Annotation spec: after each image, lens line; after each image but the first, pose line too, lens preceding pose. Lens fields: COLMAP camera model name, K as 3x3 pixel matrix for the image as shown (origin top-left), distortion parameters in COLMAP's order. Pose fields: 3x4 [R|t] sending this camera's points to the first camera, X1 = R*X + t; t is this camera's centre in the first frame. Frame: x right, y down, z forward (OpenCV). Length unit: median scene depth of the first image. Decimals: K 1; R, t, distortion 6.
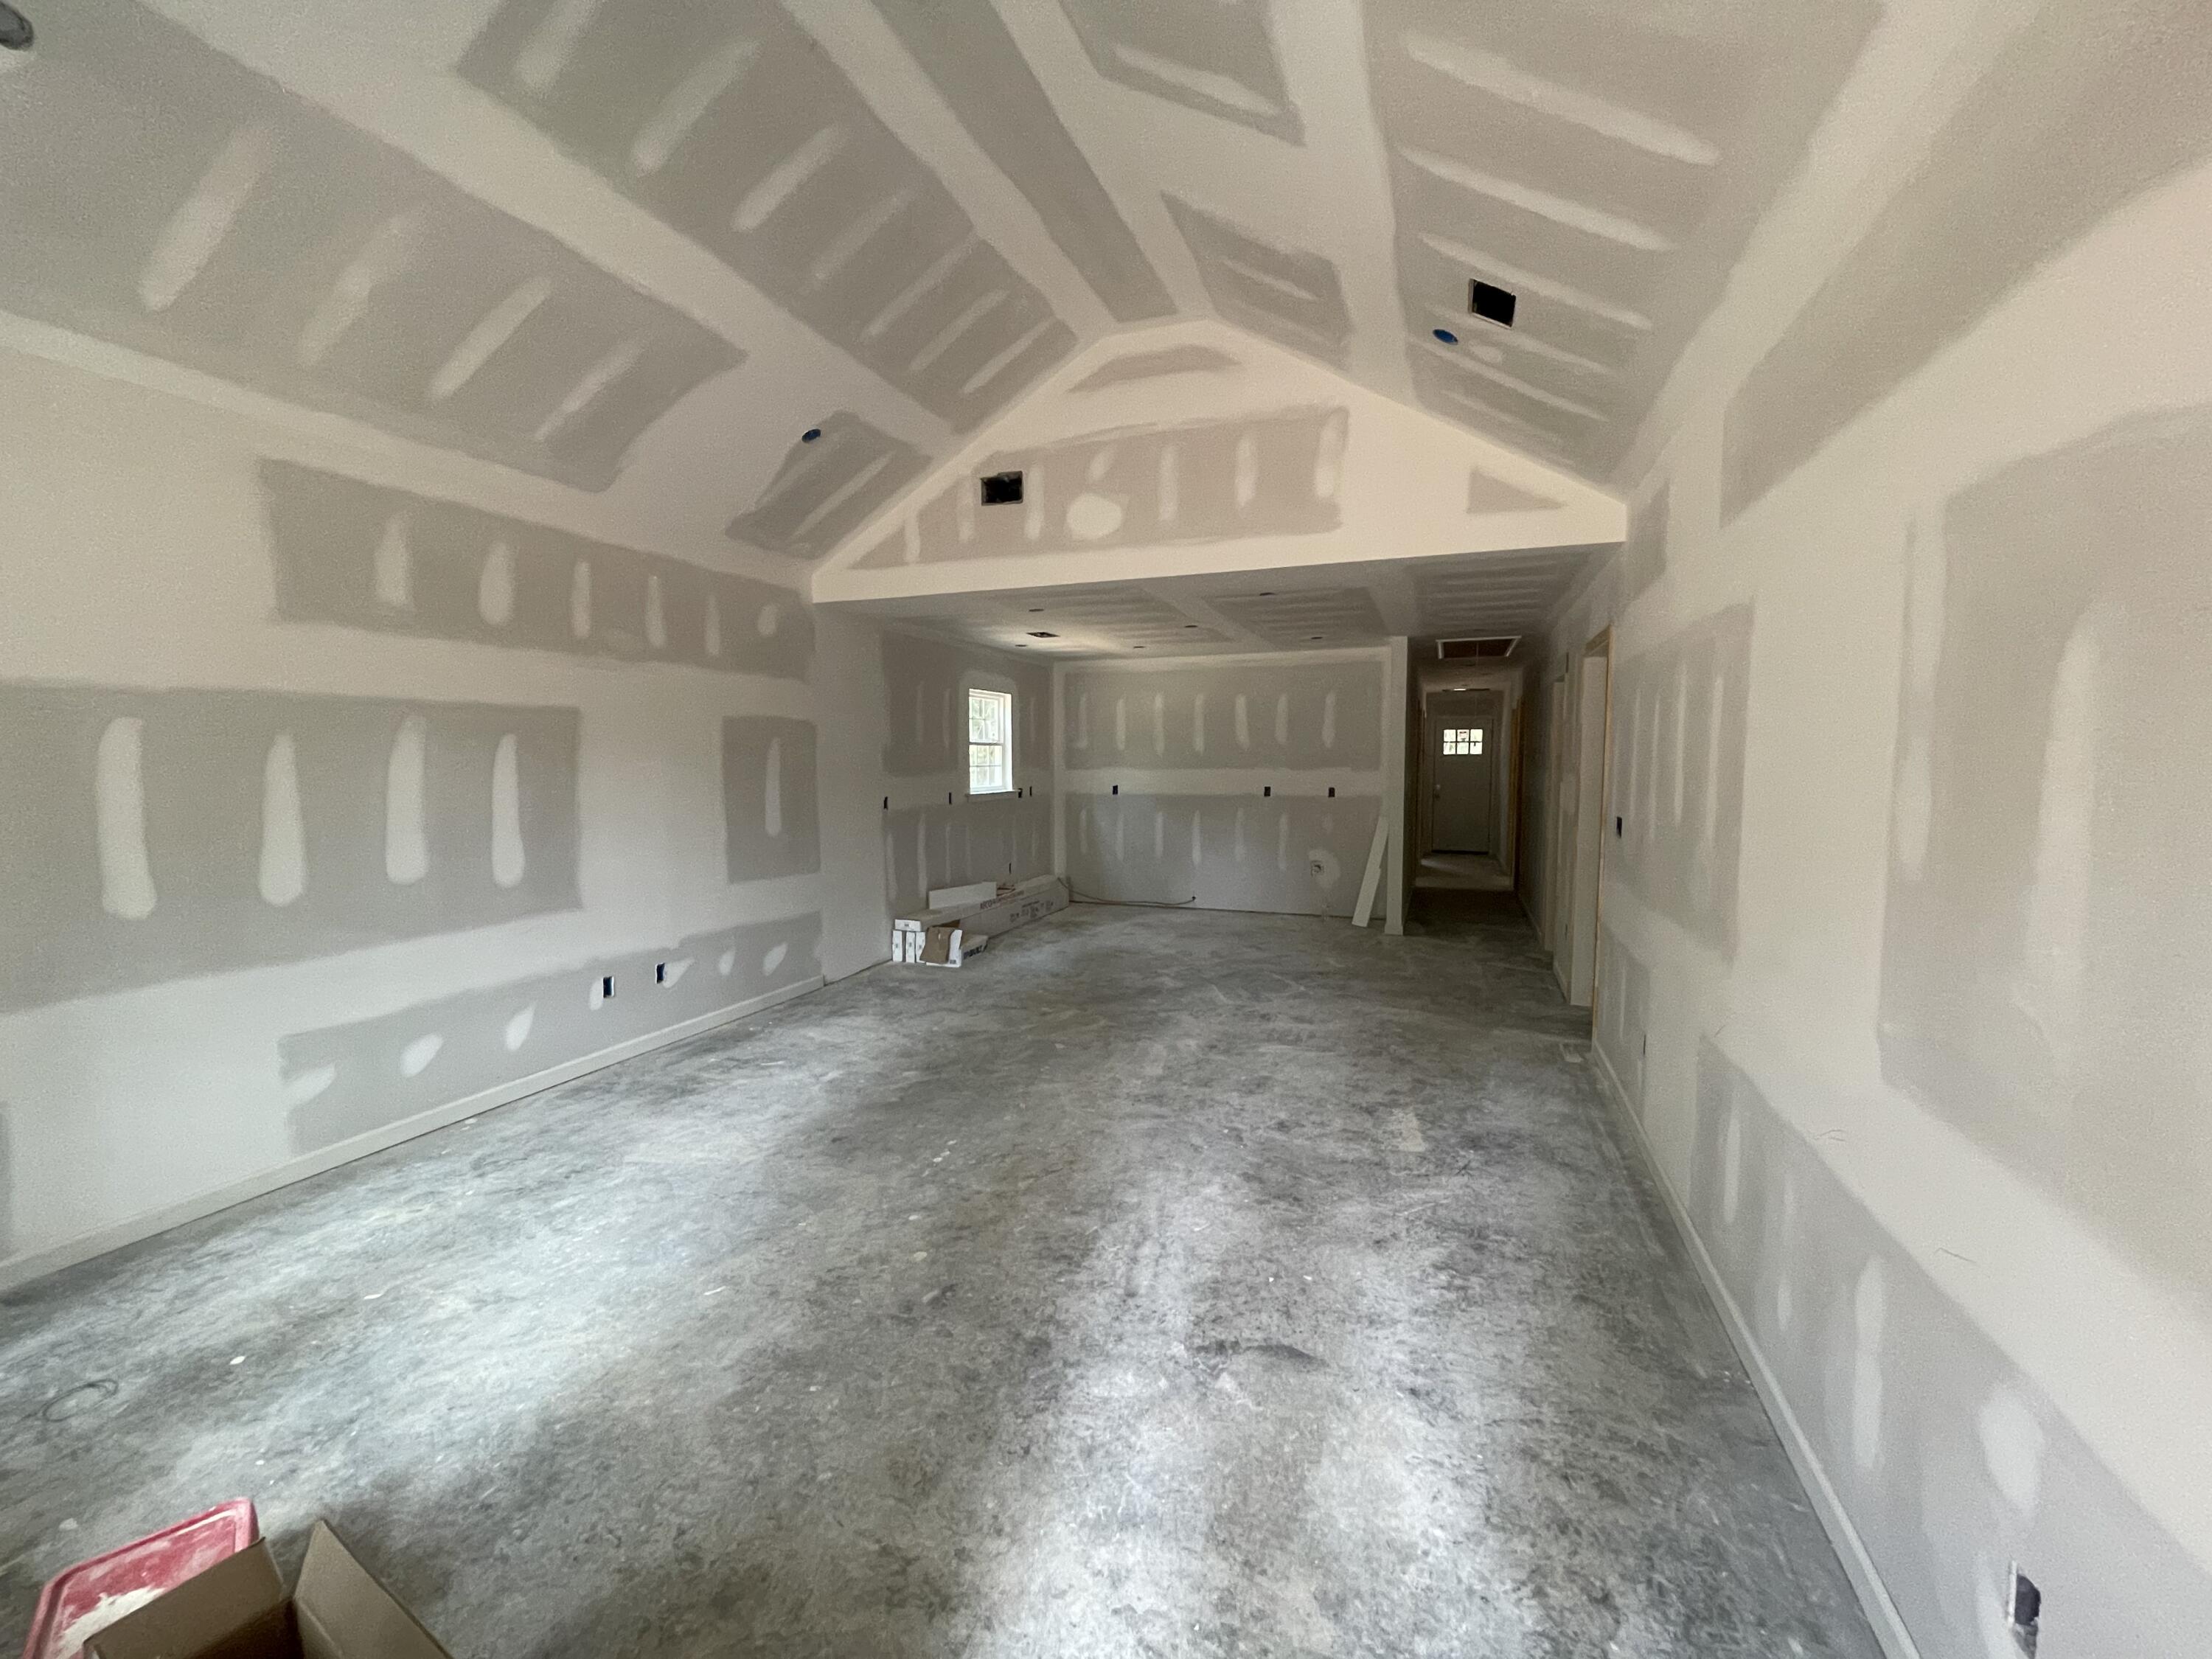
lens RADIAL K [[953.8, 0, 1106.0], [0, 953.8, 829.5], [0, 0, 1]] dist [0.025351, 0.000135]
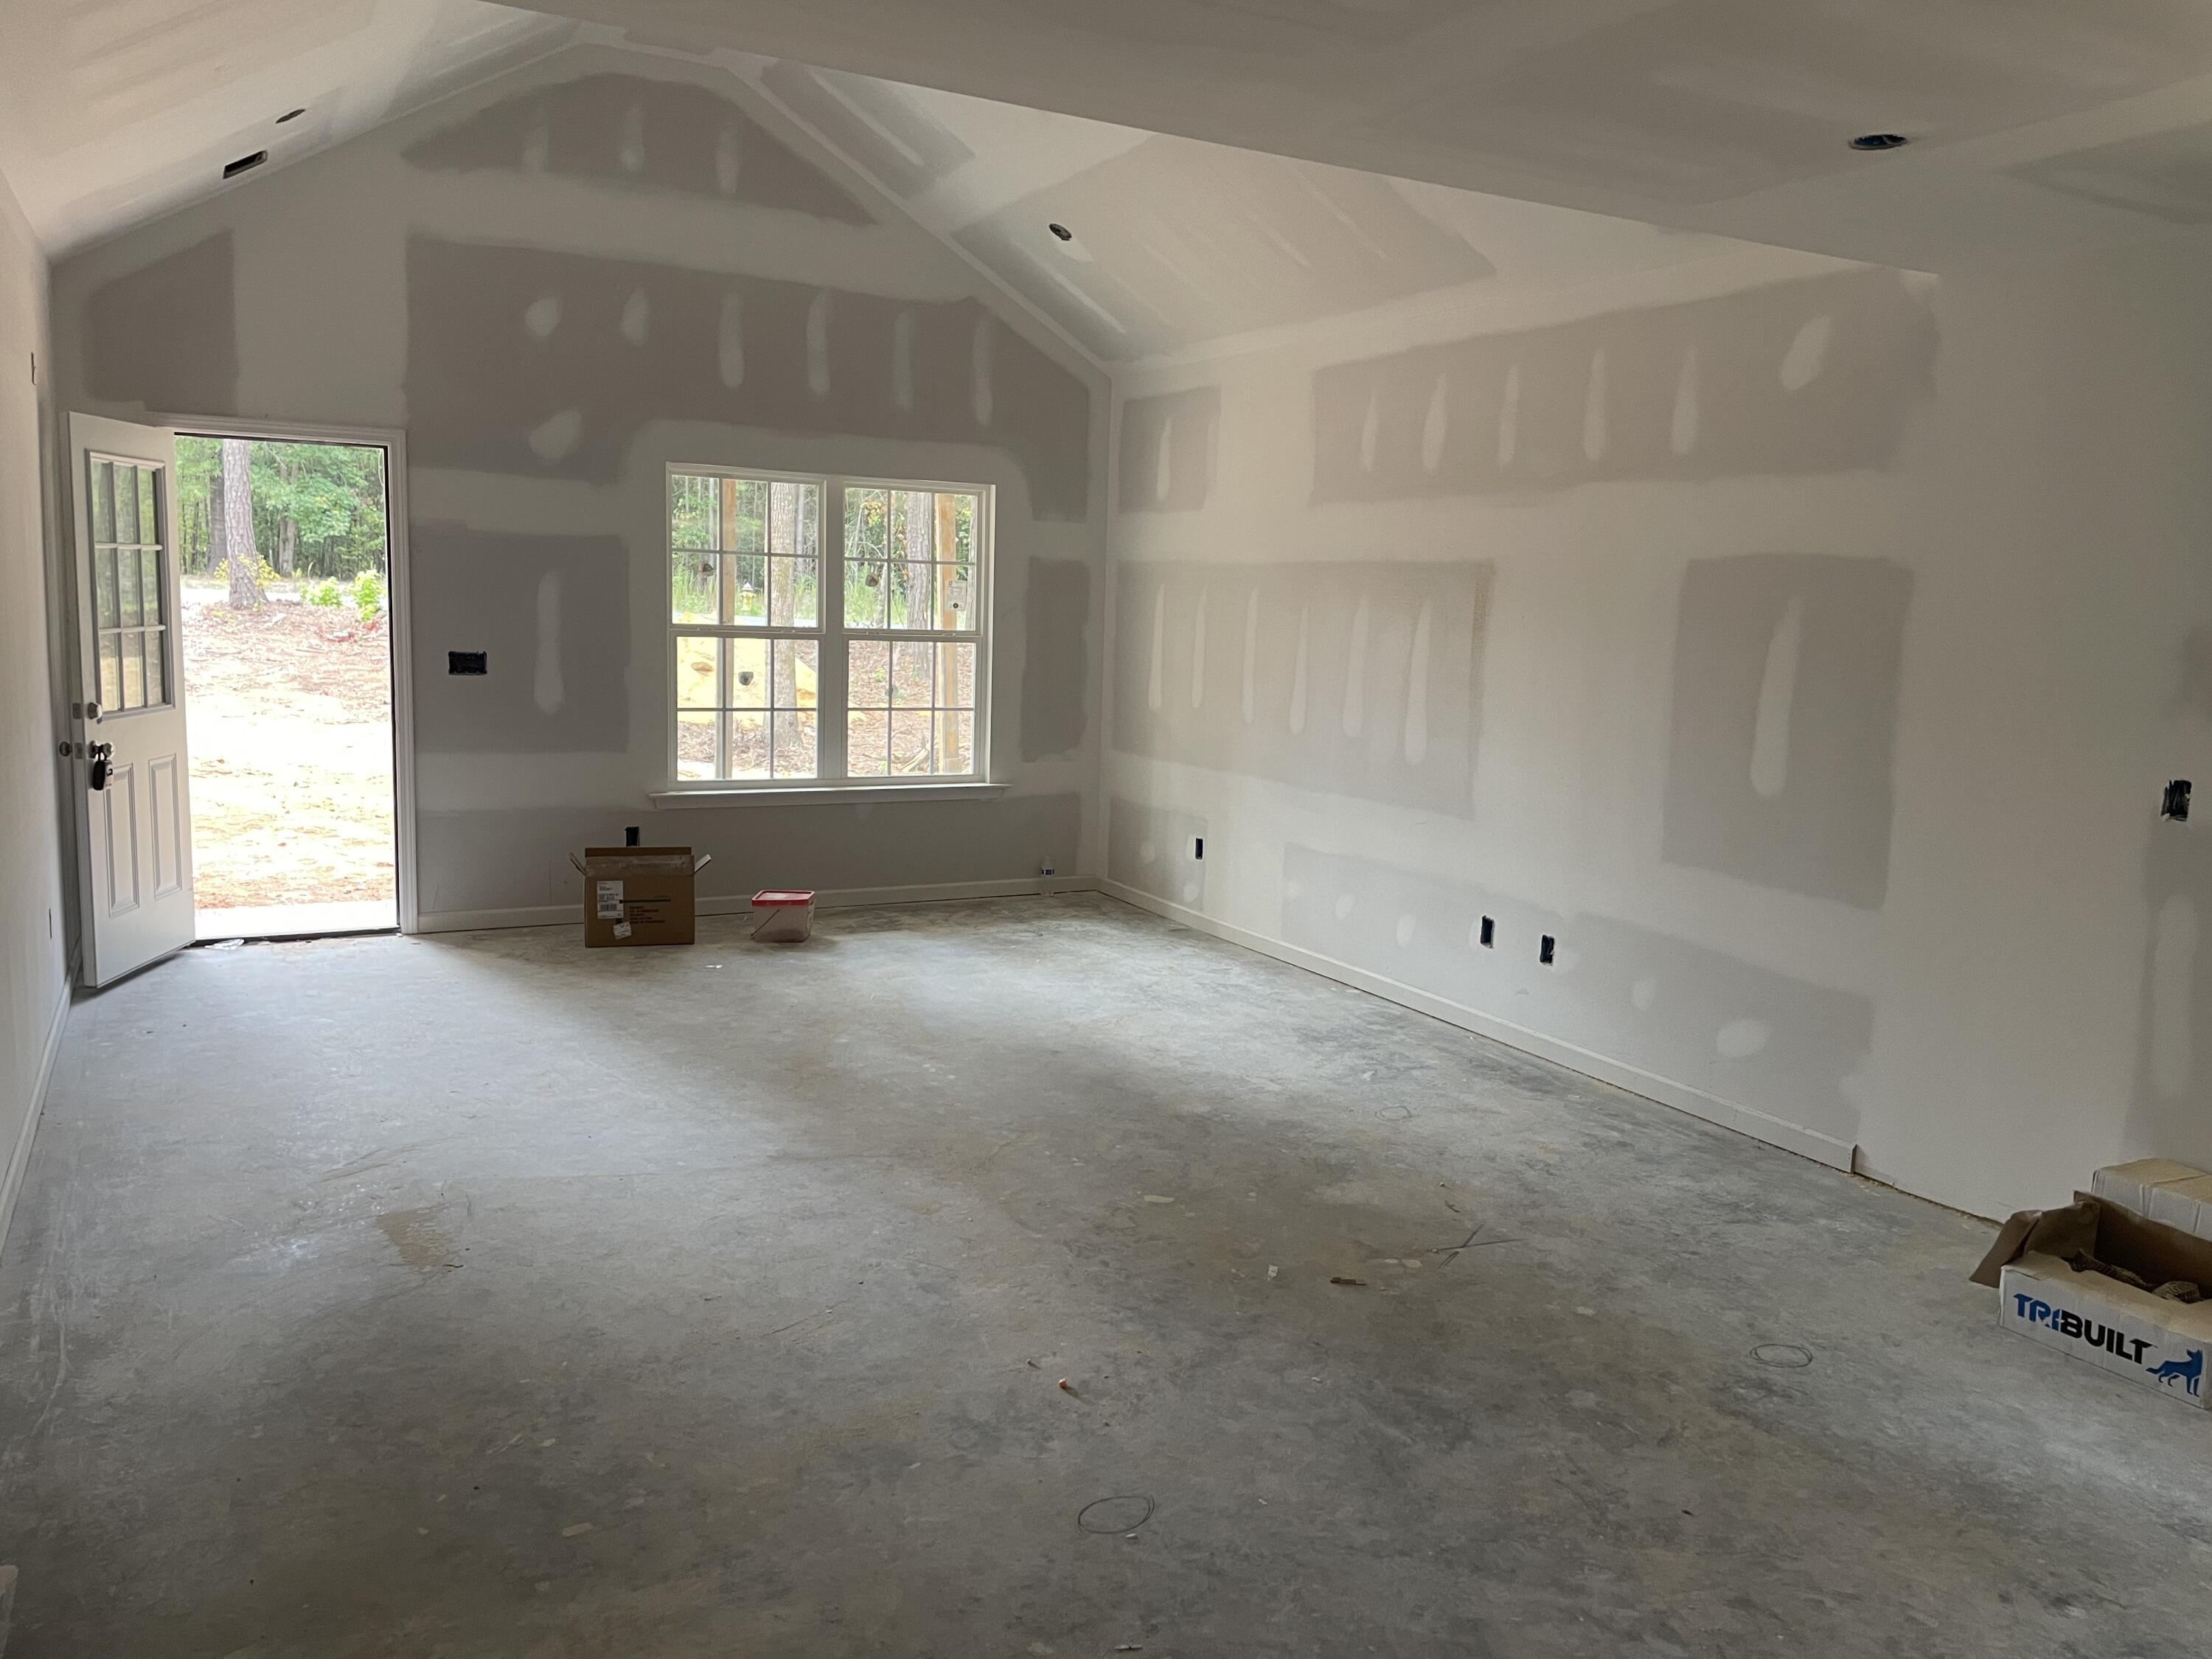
lens RADIAL K [[1660.0, 0, 1065.2], [0, 1660.0, 825.0], [0, 0, 1]] dist [0.009218, -0.002754]
pose [[-0.692887, 0.079808, -0.716615, 0.598523], [-0.085137, 0.977848, 0.191219, -0.129986], [0.716002, 0.193504, -0.670744, 1.517991]]
